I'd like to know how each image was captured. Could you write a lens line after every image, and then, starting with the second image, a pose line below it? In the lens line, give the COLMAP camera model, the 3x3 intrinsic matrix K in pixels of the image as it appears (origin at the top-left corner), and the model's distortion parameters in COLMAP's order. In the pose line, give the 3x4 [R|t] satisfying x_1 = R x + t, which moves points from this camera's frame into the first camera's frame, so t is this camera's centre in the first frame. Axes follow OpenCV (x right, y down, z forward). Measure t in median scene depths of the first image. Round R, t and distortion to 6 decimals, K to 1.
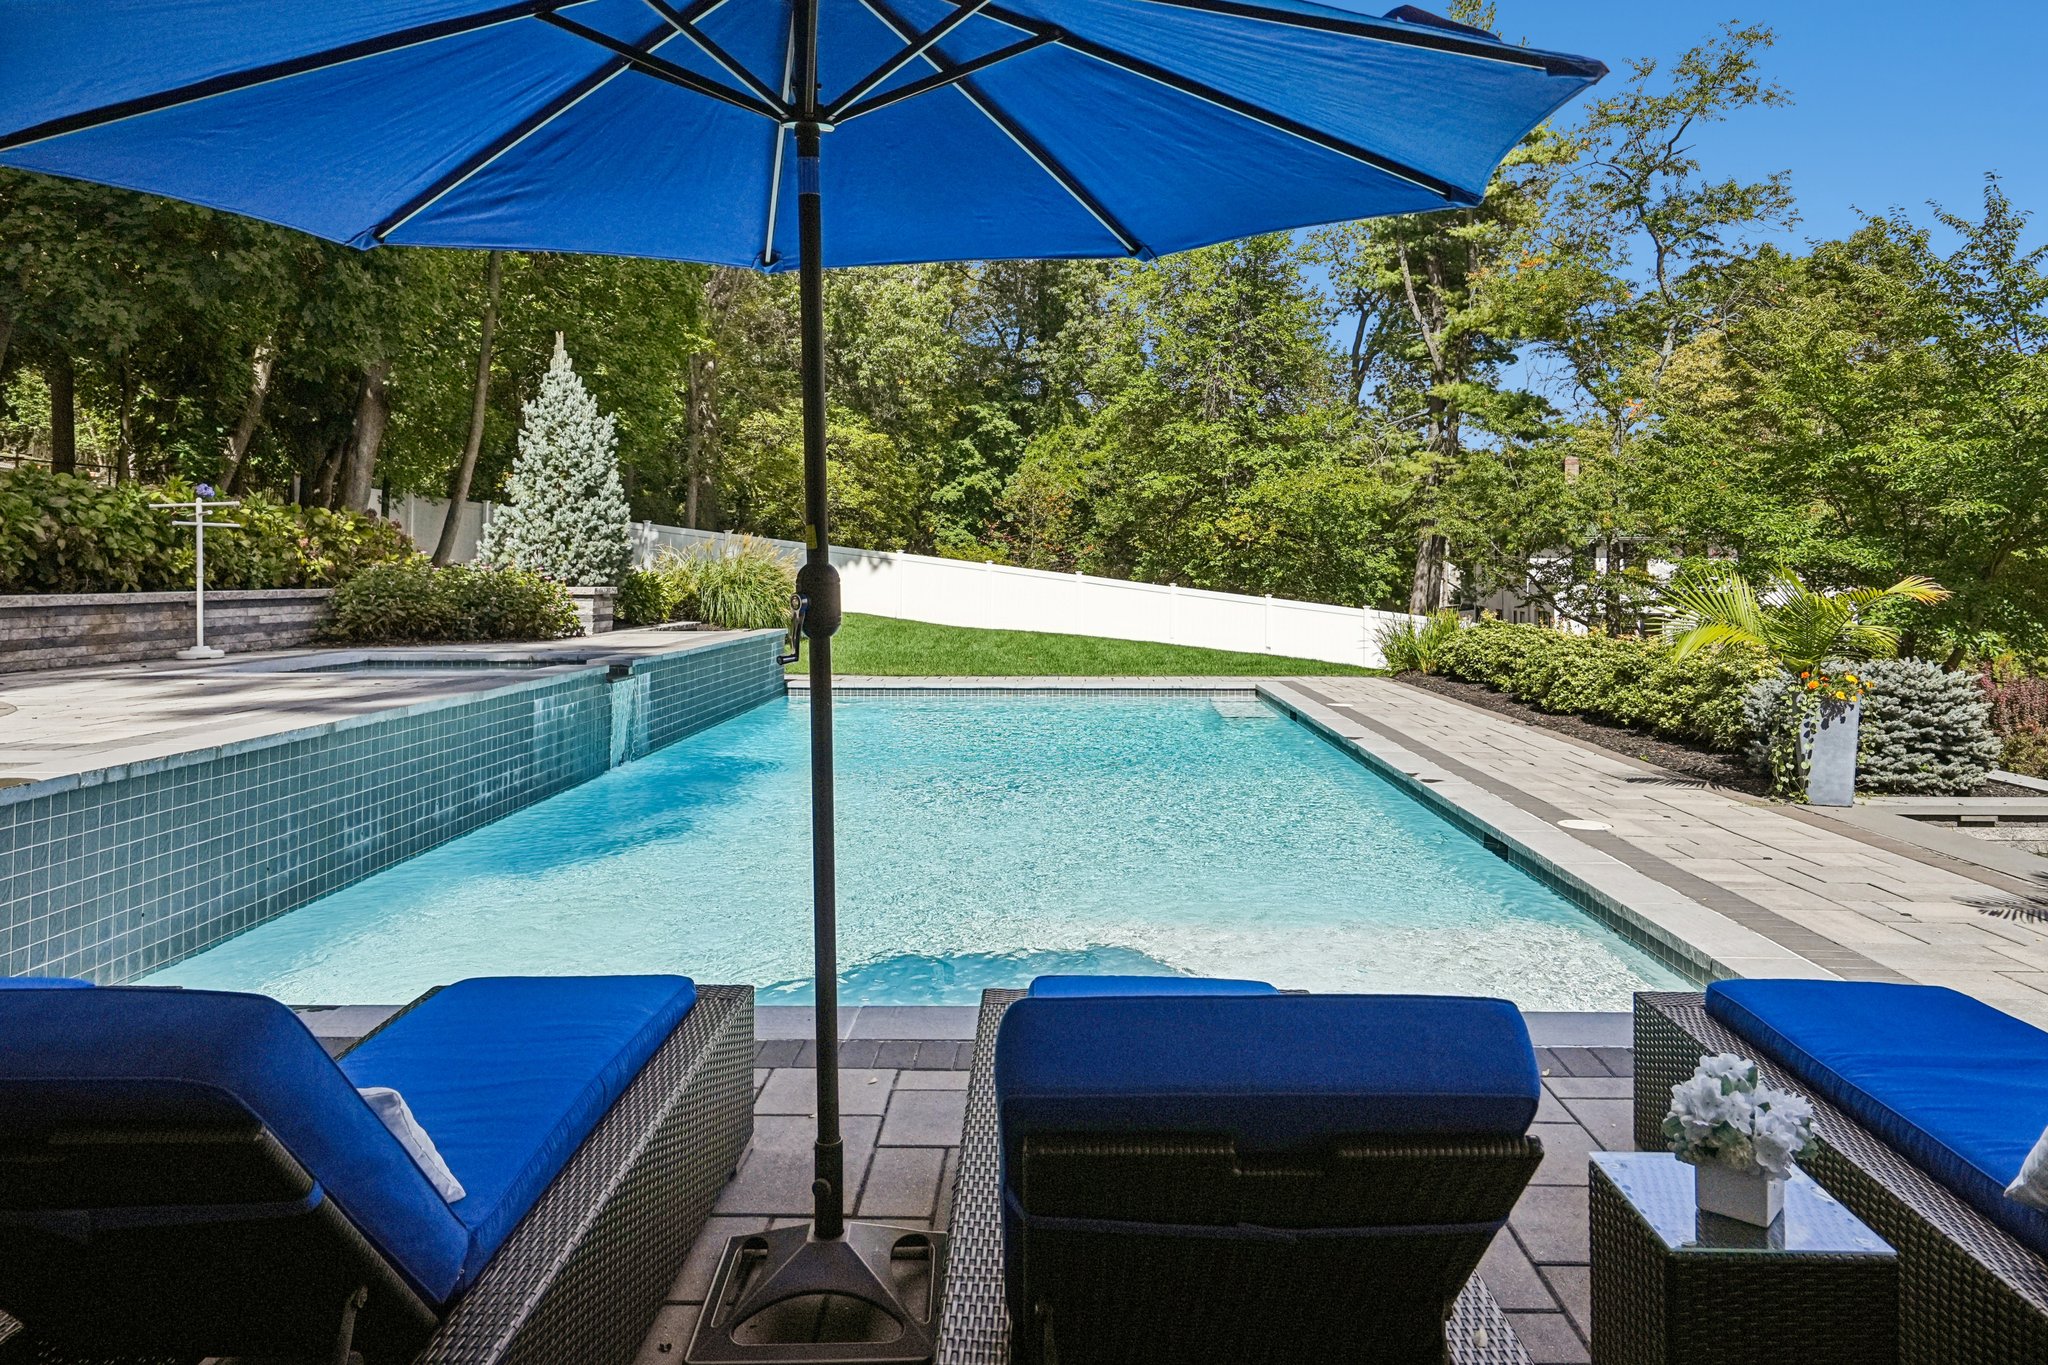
lens RADIAL K [[1399.4, 0, 1029.4], [0, 1399.4, 522.2], [0, 0, 1]] dist [0.001867, 0.008548]
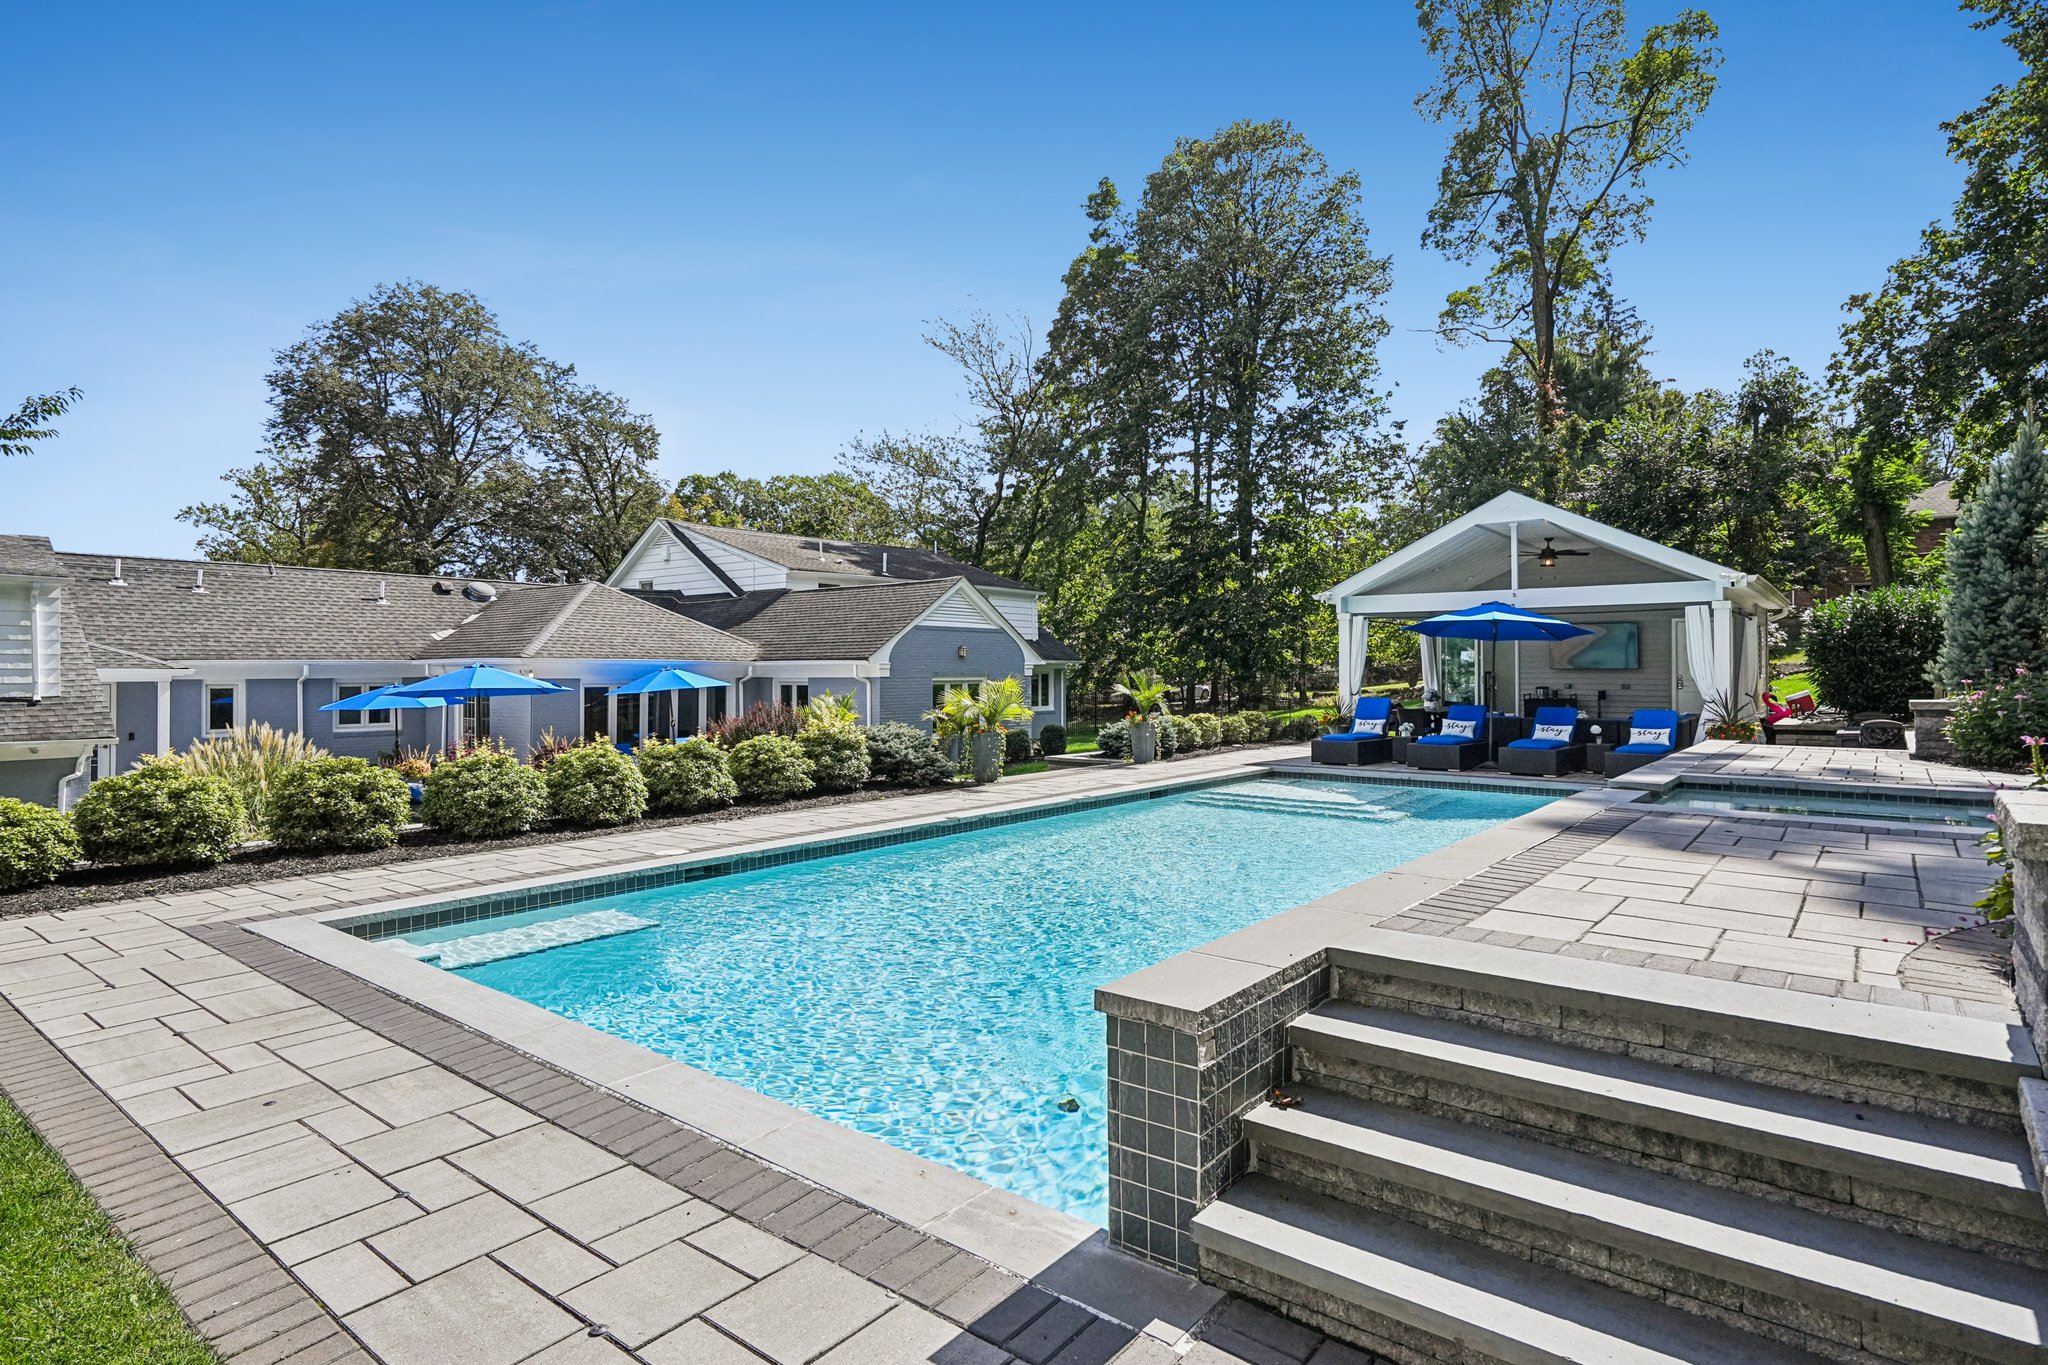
lens RADIAL K [[1070.8, 0, 1036.4], [0, 1070.8, 671.1], [0, 0, 1]] dist [0.000791, 0.003301]
pose [[-0.805934, 0.000115, 0.592006, -0.112931], [-0.020363, 0.999403, -0.027915, 0.016732], [-0.591656, -0.034553, -0.805450, 0.538227]]
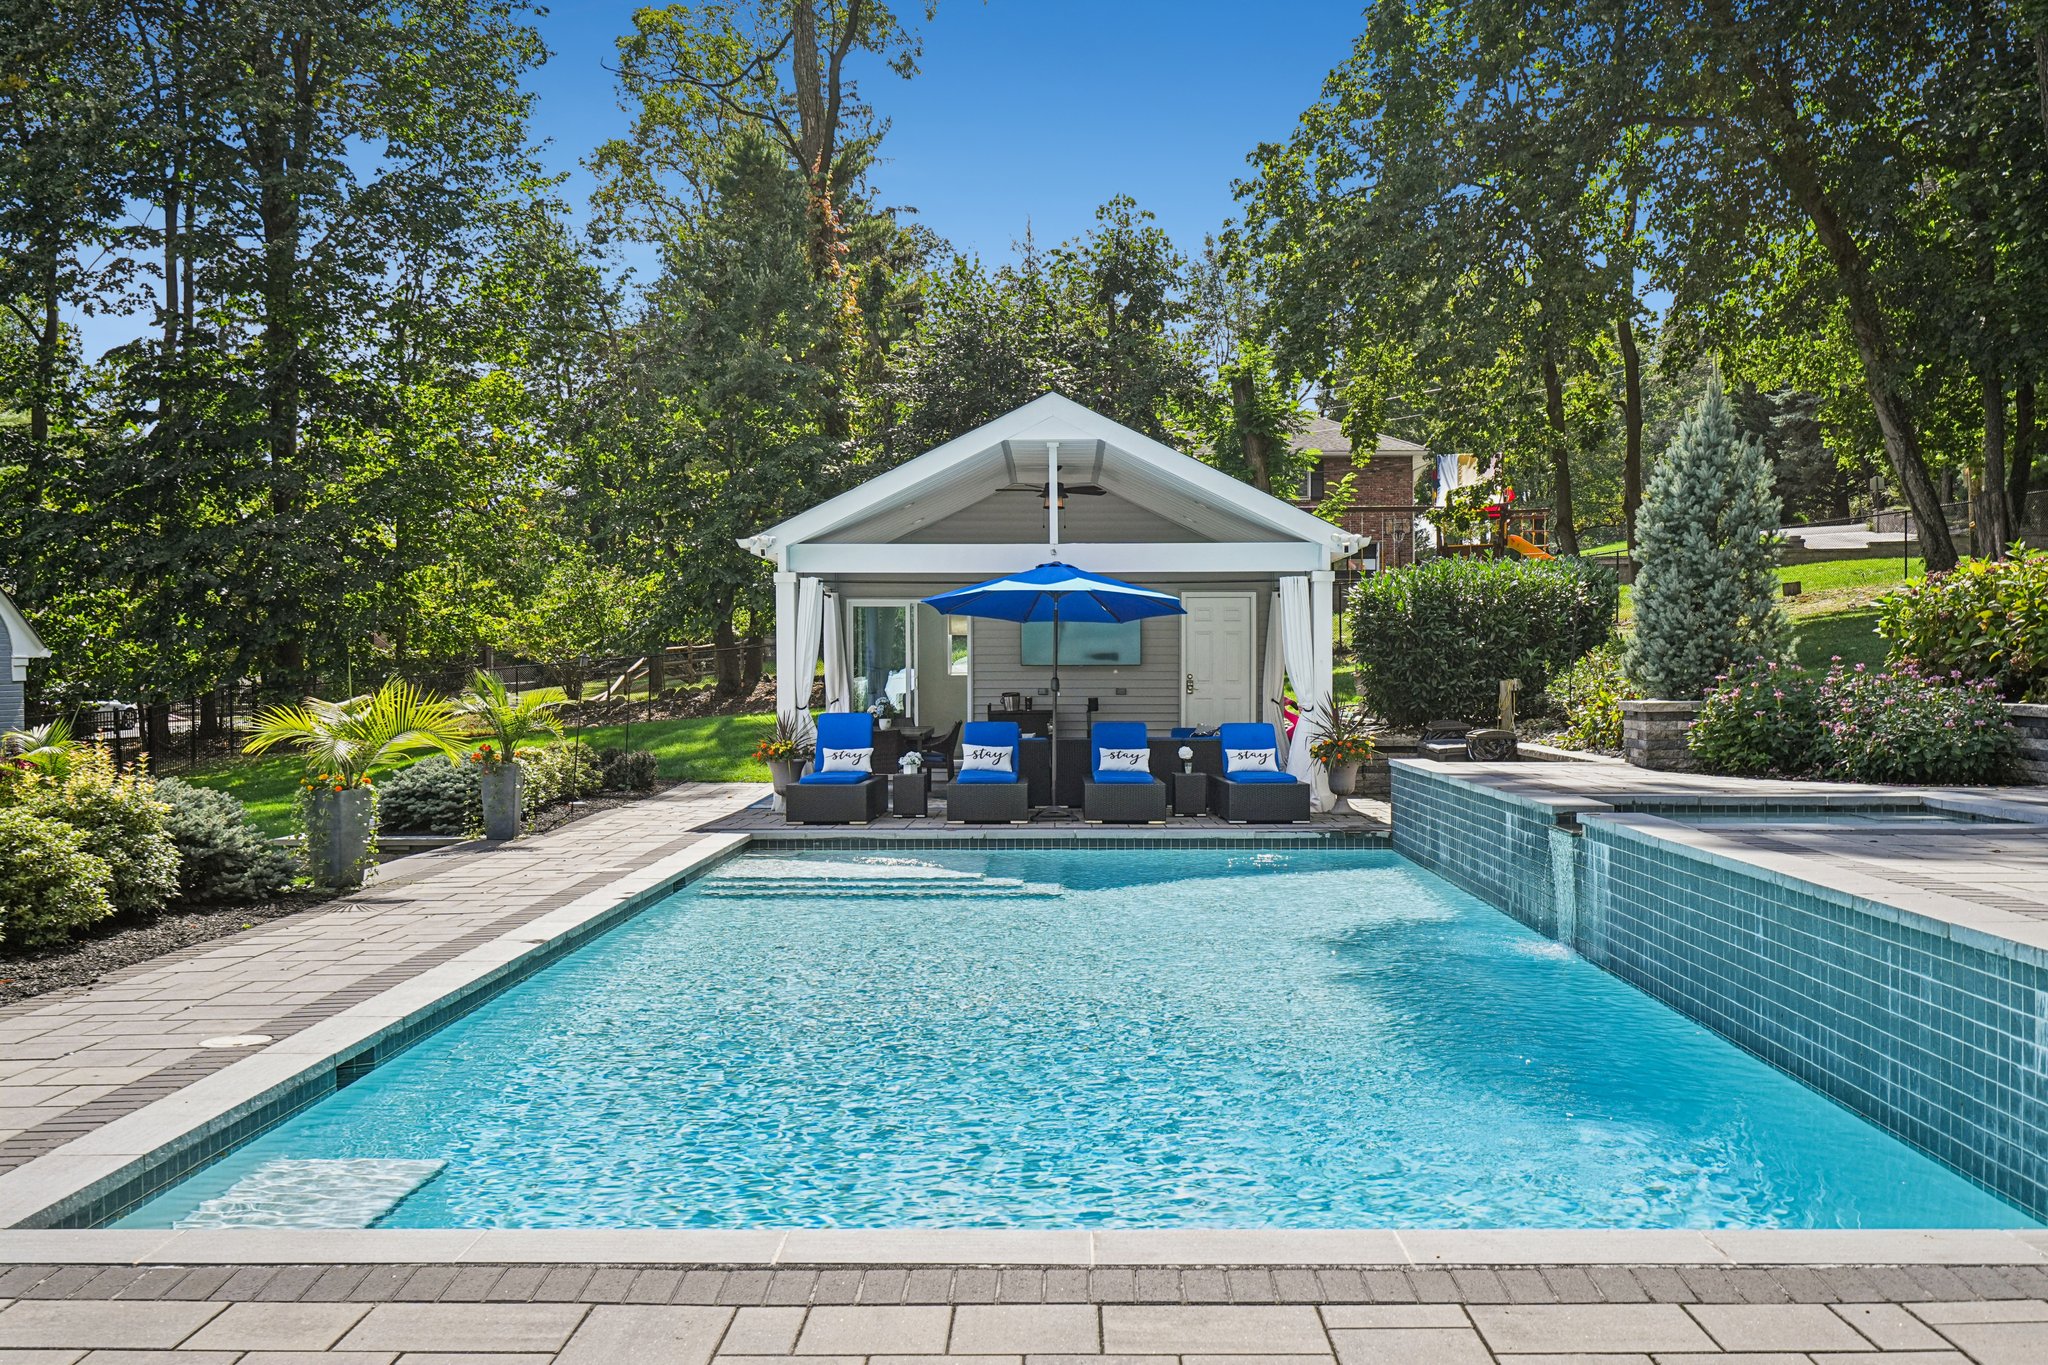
lens RADIAL K [[2036.2, 0, 1049.2], [0, 2036.2, 615.6], [0, 0, 1]] dist [0.020463, 0.000000]
pose [[-0.999815, 0.002486, -0.019091, 0.007142], [0.003647, 0.998131, -0.061005, 0.019883], [0.018904, -0.061063, -0.997955, 0.618271]]
